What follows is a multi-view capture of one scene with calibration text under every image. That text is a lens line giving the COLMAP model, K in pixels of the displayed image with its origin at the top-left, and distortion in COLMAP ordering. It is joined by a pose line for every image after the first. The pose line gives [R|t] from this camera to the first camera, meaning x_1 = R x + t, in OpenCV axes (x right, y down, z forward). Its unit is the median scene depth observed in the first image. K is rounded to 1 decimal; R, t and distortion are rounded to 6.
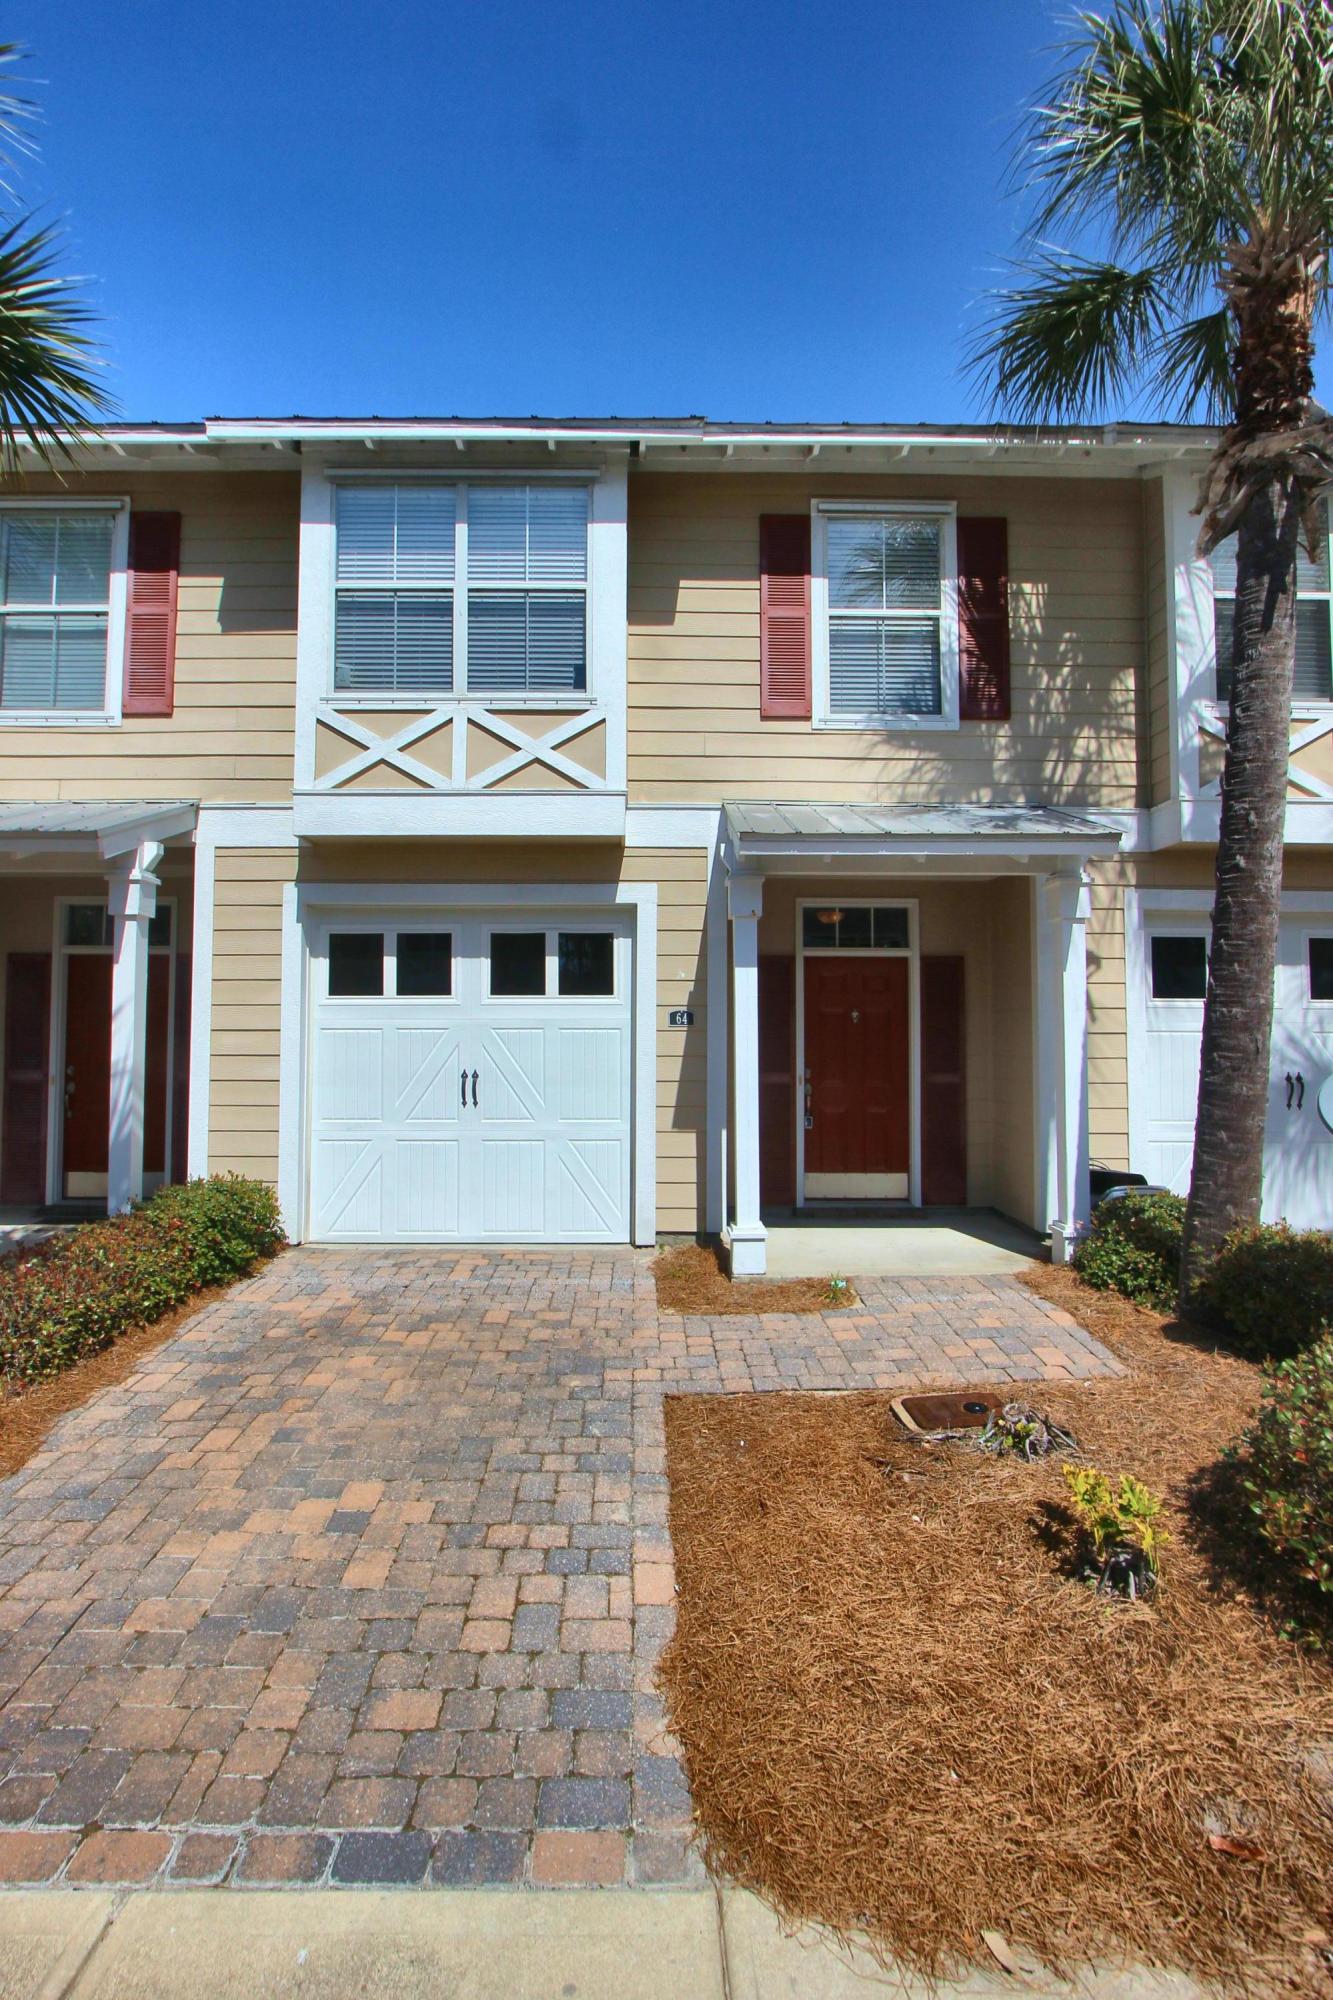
lens RADIAL K [[920.0, 0, 679.9], [0, 920.0, 1005.2], [0, 0, 1]] dist [-0.011924, 0.000543]
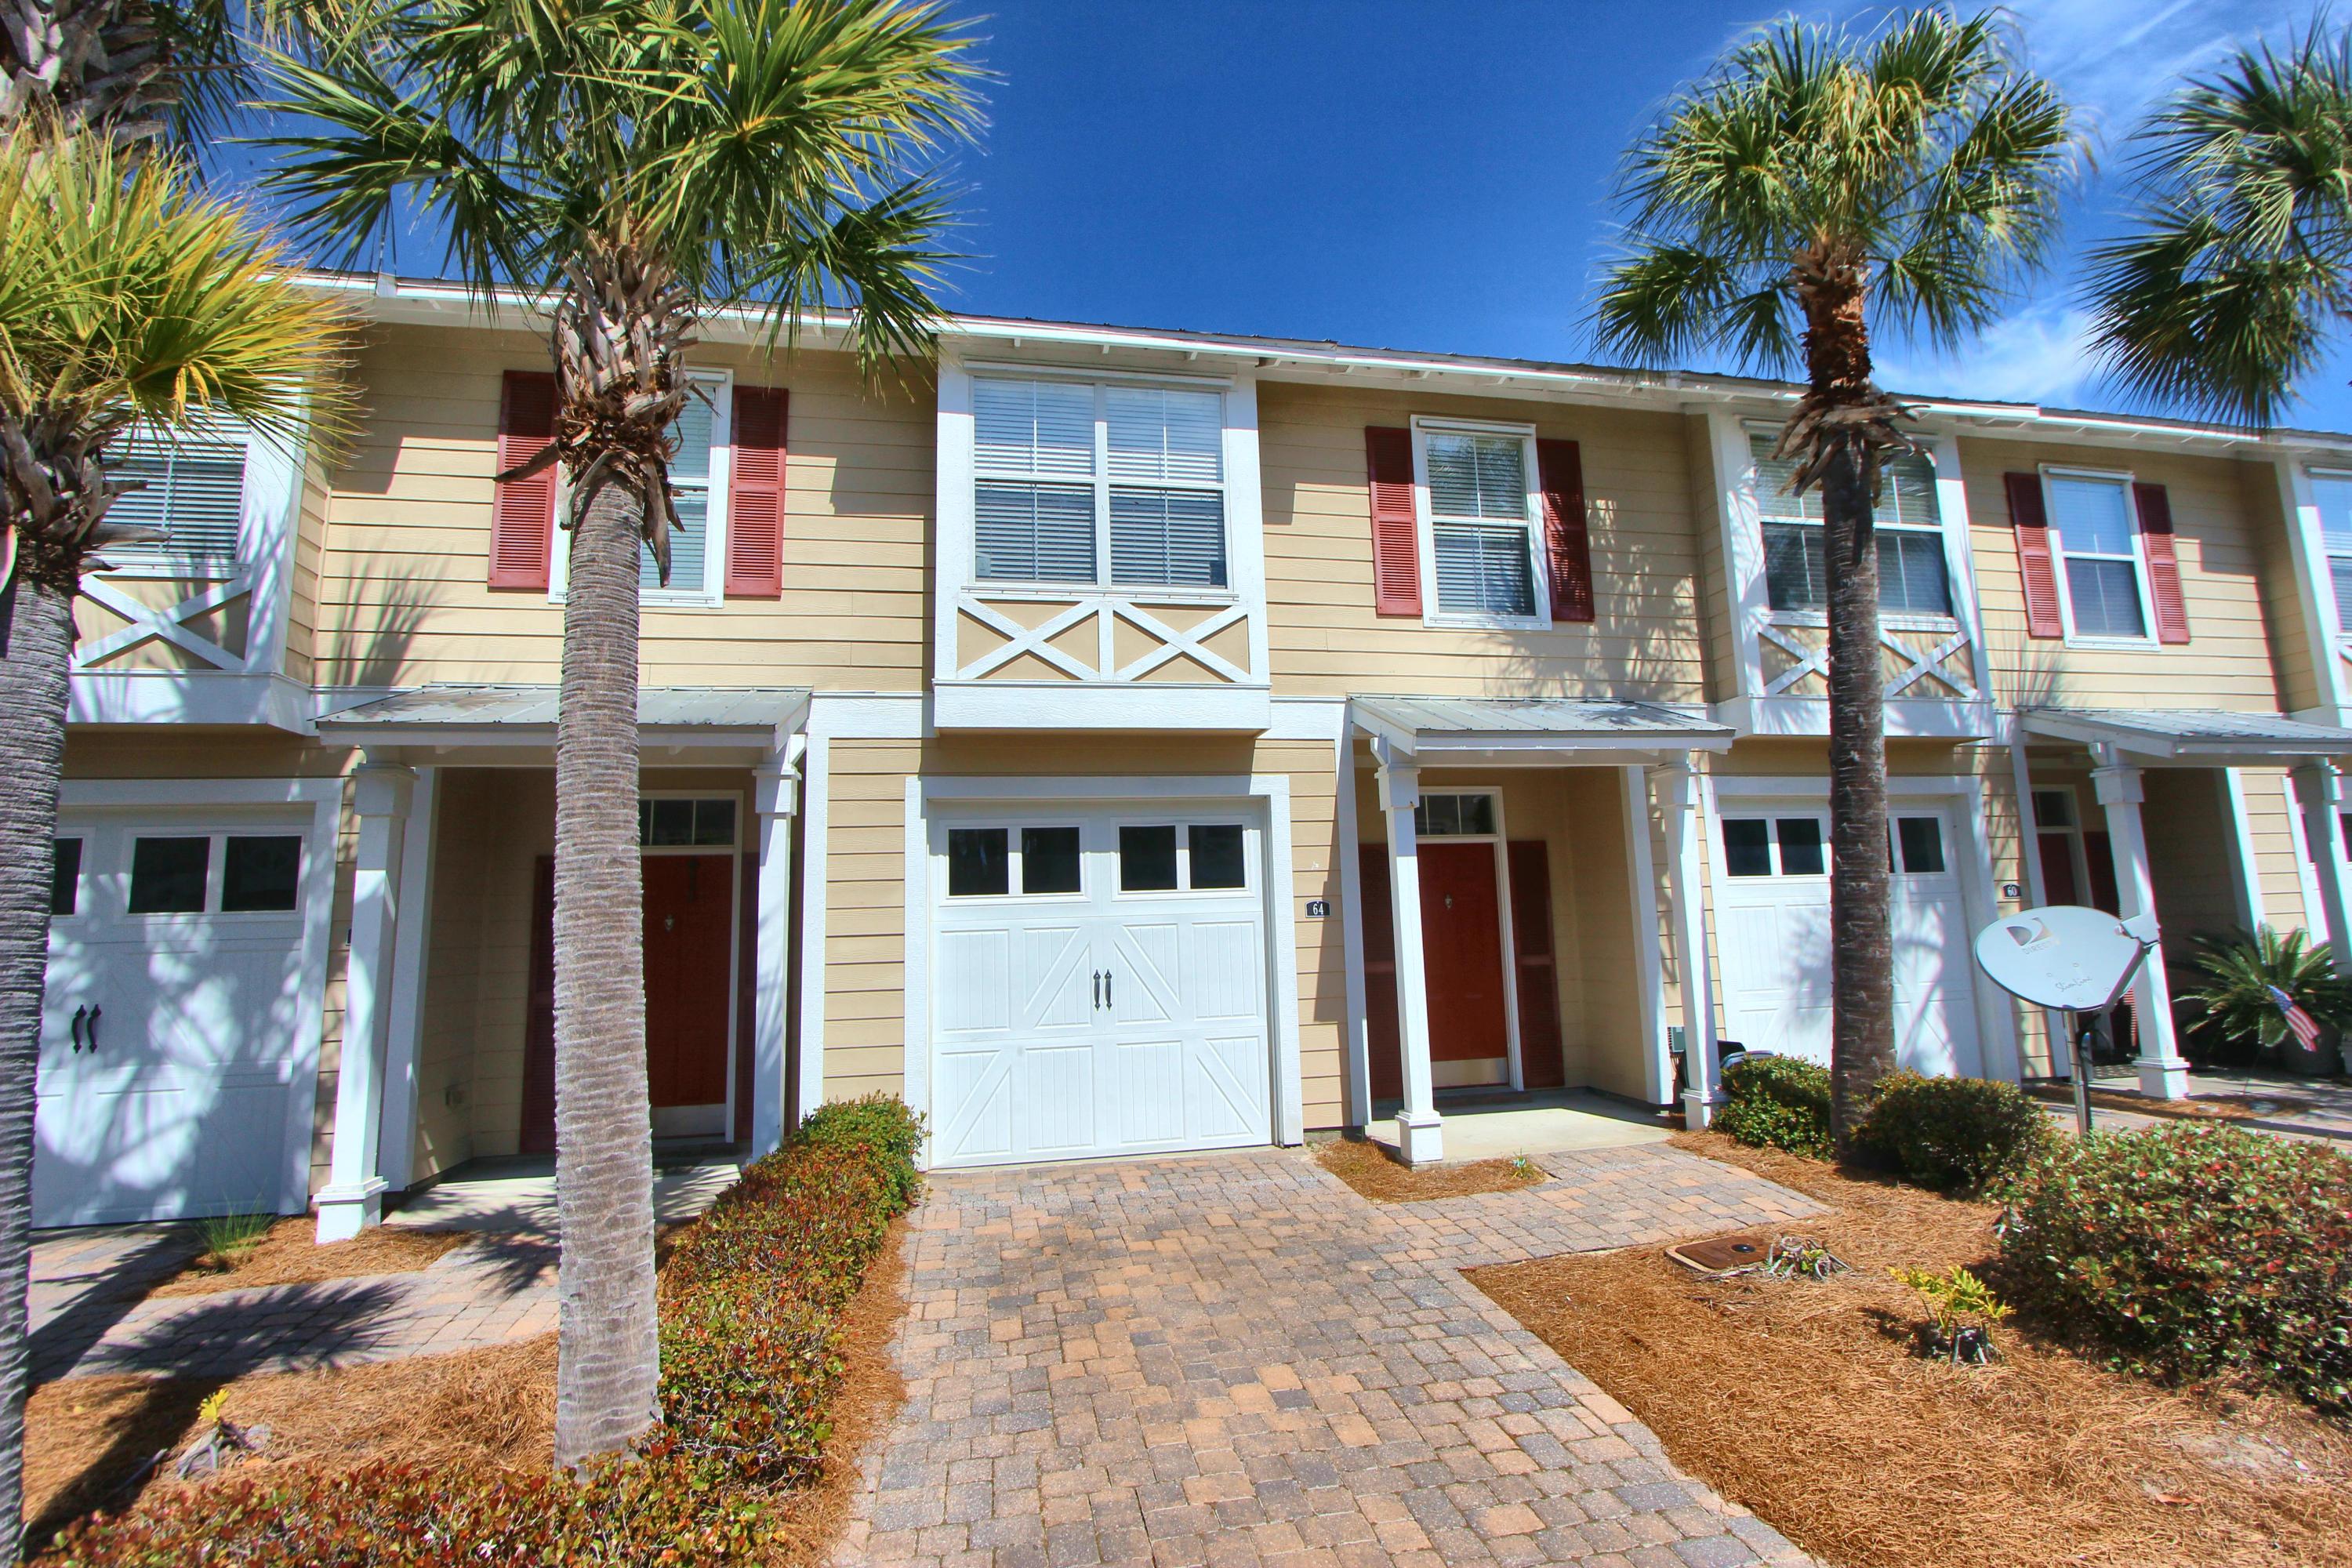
lens RADIAL K [[1081.9, 0, 1154.7], [0, 1081.9, 786.2], [0, 0, 1]] dist [-0.011924, 0.000543]
pose [[0.981791, -0.008404, 0.189777, -0.411406], [0.028162, 0.994421, -0.101655, -0.003546], [-0.187864, 0.105149, 0.976551, -0.131838]]
